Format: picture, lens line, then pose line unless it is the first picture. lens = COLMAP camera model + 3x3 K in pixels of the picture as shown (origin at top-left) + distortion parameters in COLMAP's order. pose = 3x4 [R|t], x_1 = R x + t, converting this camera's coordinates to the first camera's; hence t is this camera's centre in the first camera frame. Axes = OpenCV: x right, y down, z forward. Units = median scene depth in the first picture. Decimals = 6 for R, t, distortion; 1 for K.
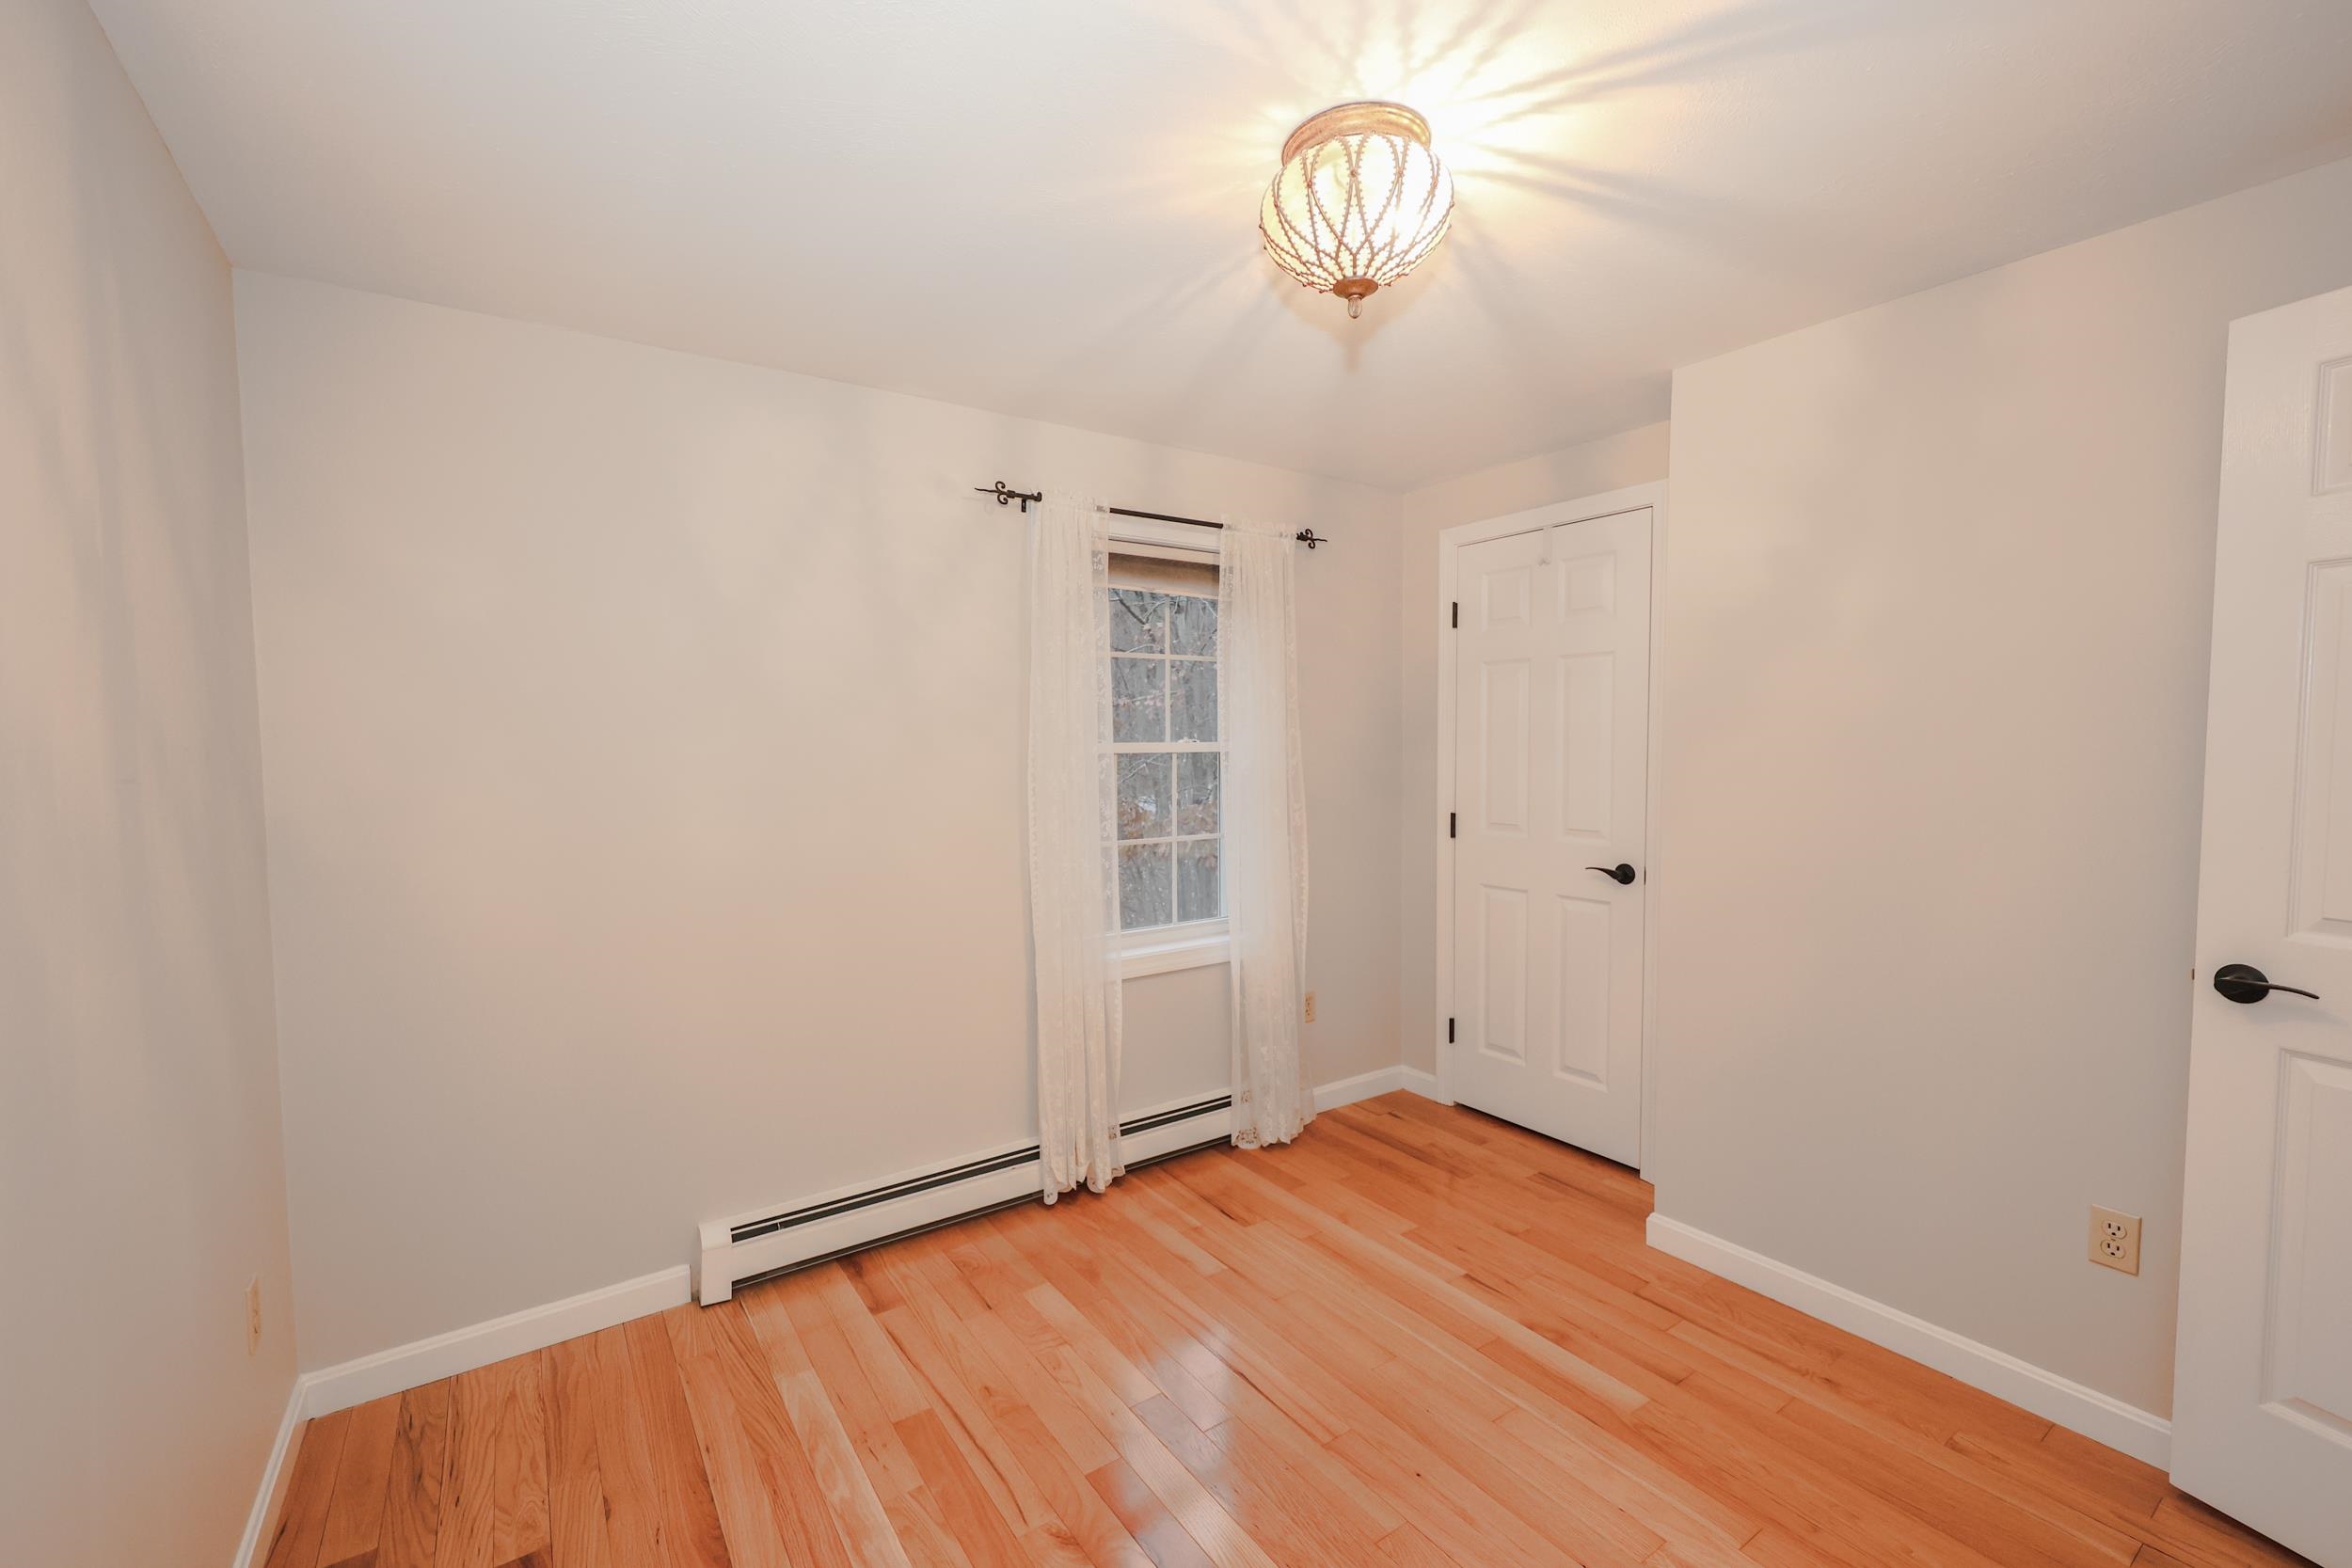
lens RADIAL K [[972.4, 0, 1198.2], [0, 972.4, 772.5], [0, 0, 1]] dist [-0.000705, -0.000679]
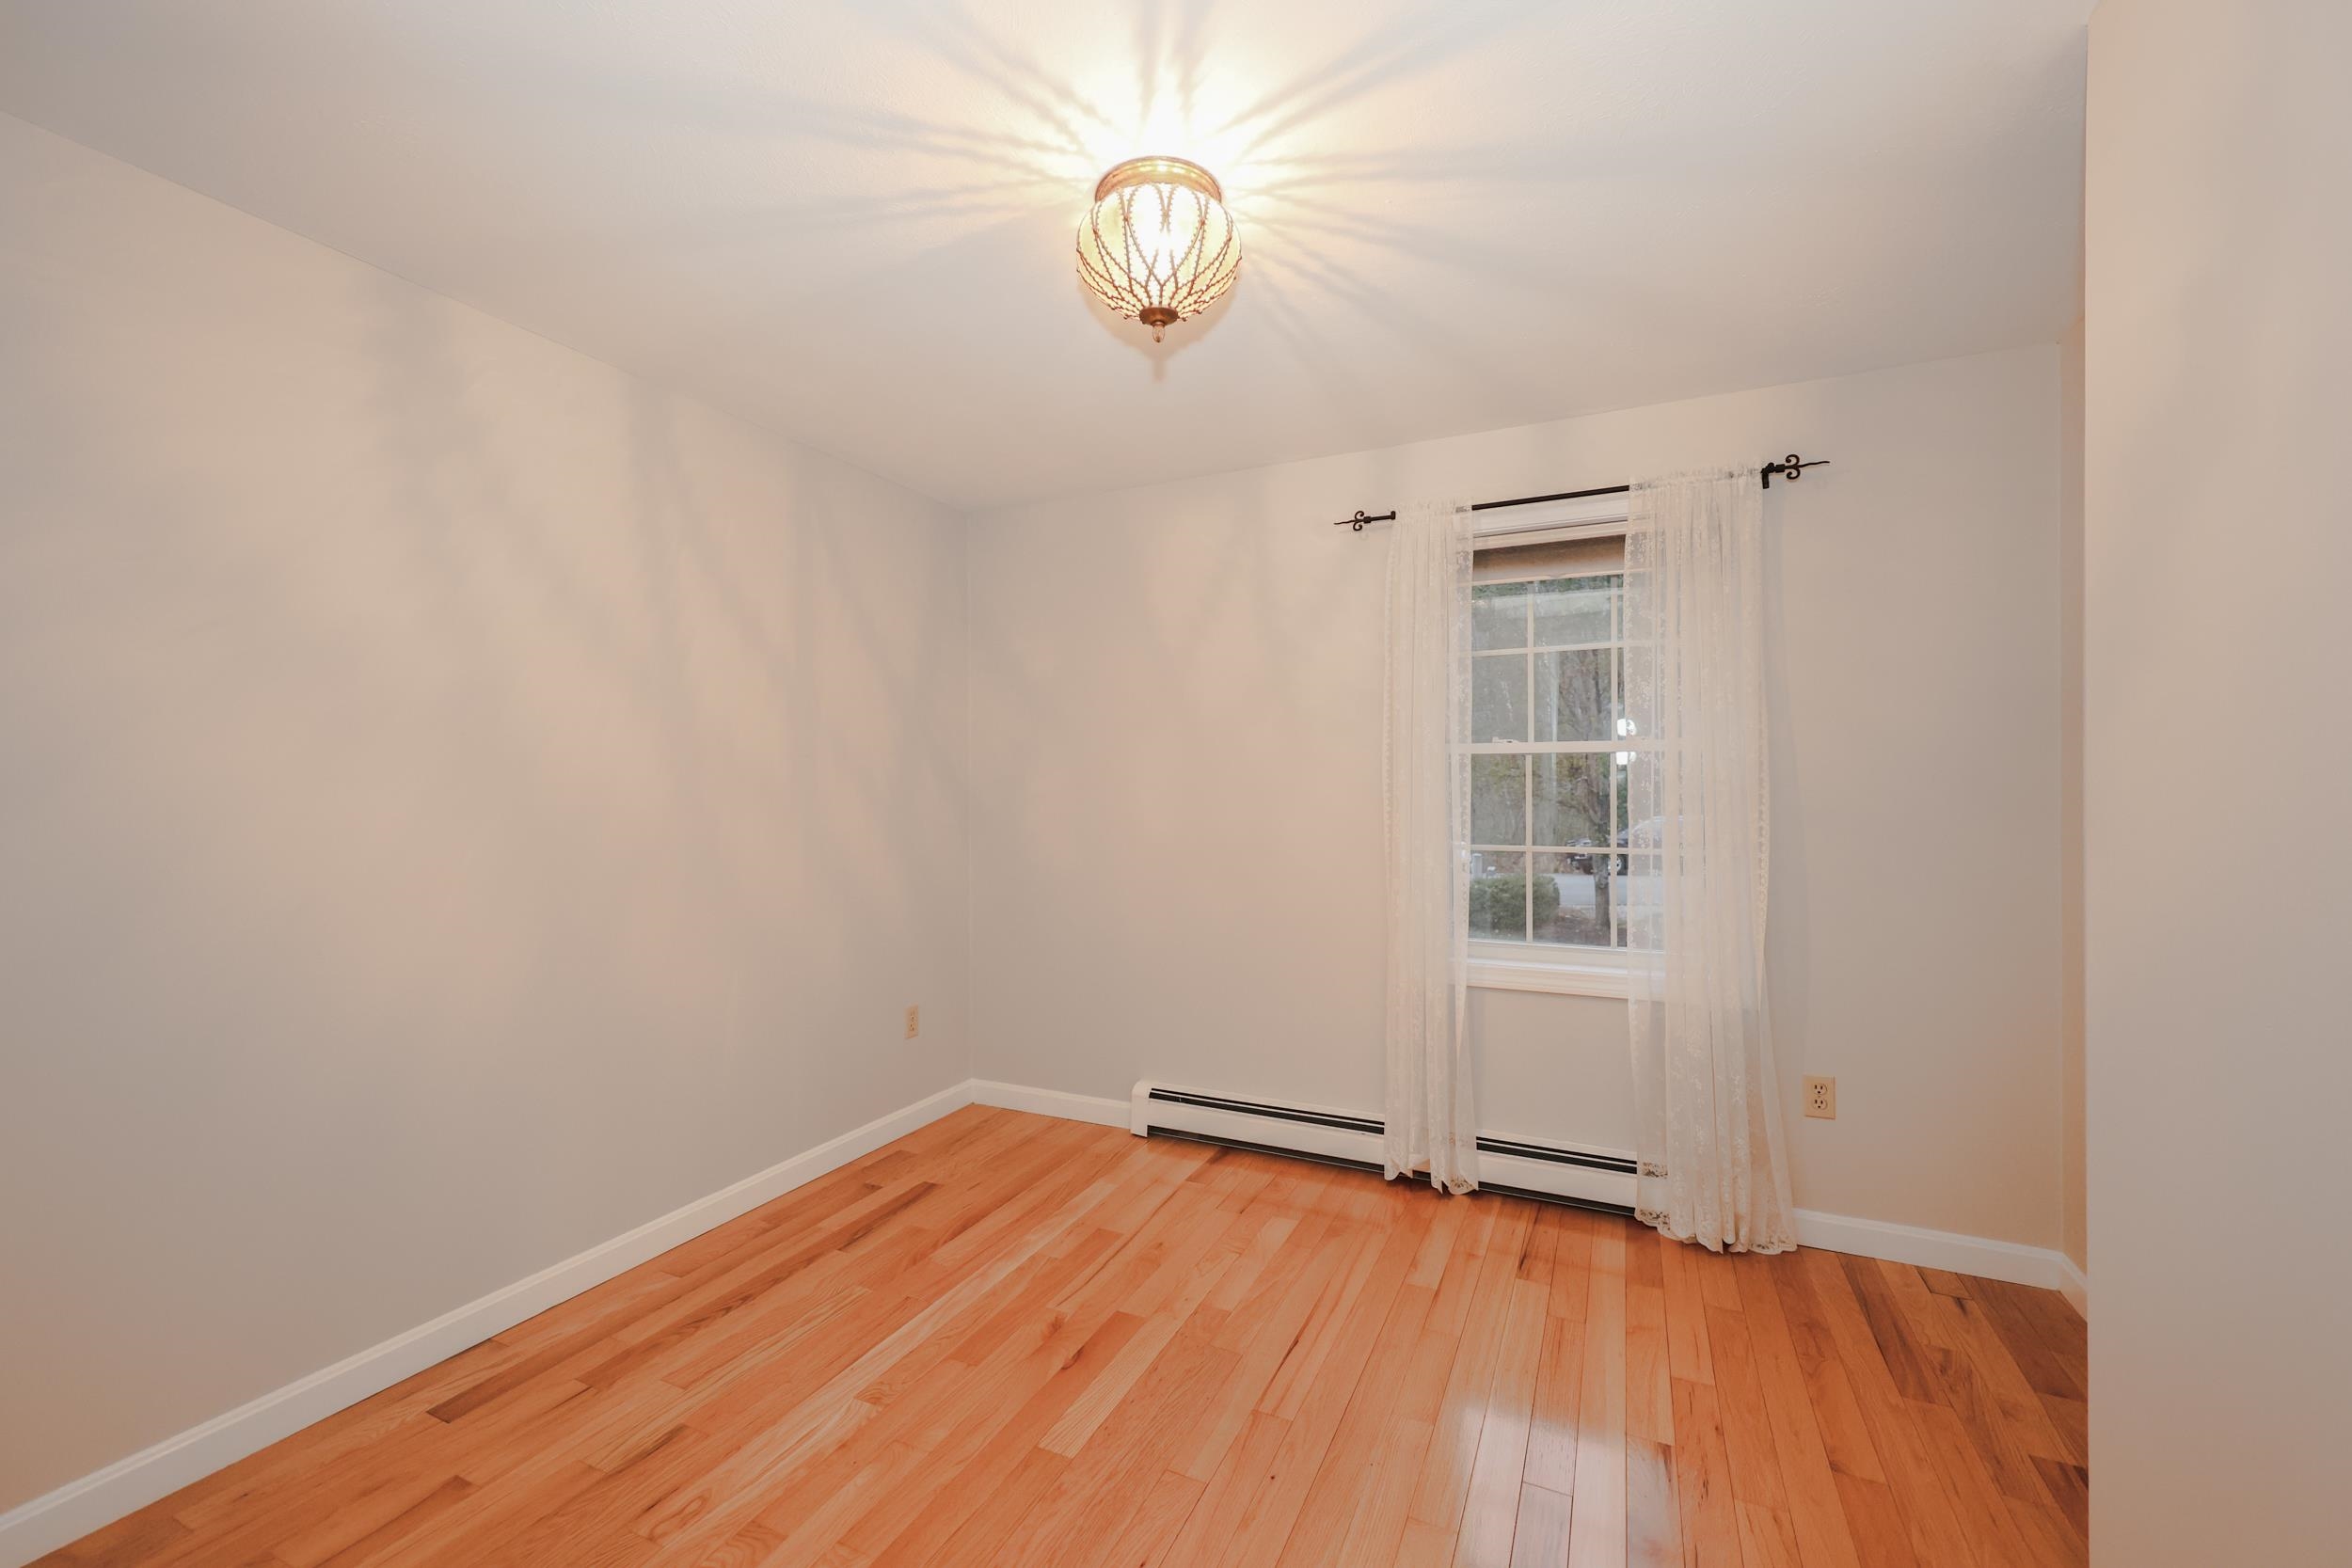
lens RADIAL K [[972.4, 0, 1175.0], [0, 972.4, 787.5], [0, 0, 1]] dist [-0.000705, -0.000679]
pose [[0.490295, 0.012831, -0.871462, 0.623453], [-0.022659, 0.999741, 0.001971, 0.018692], [0.871262, 0.018781, 0.490459, 0.258527]]
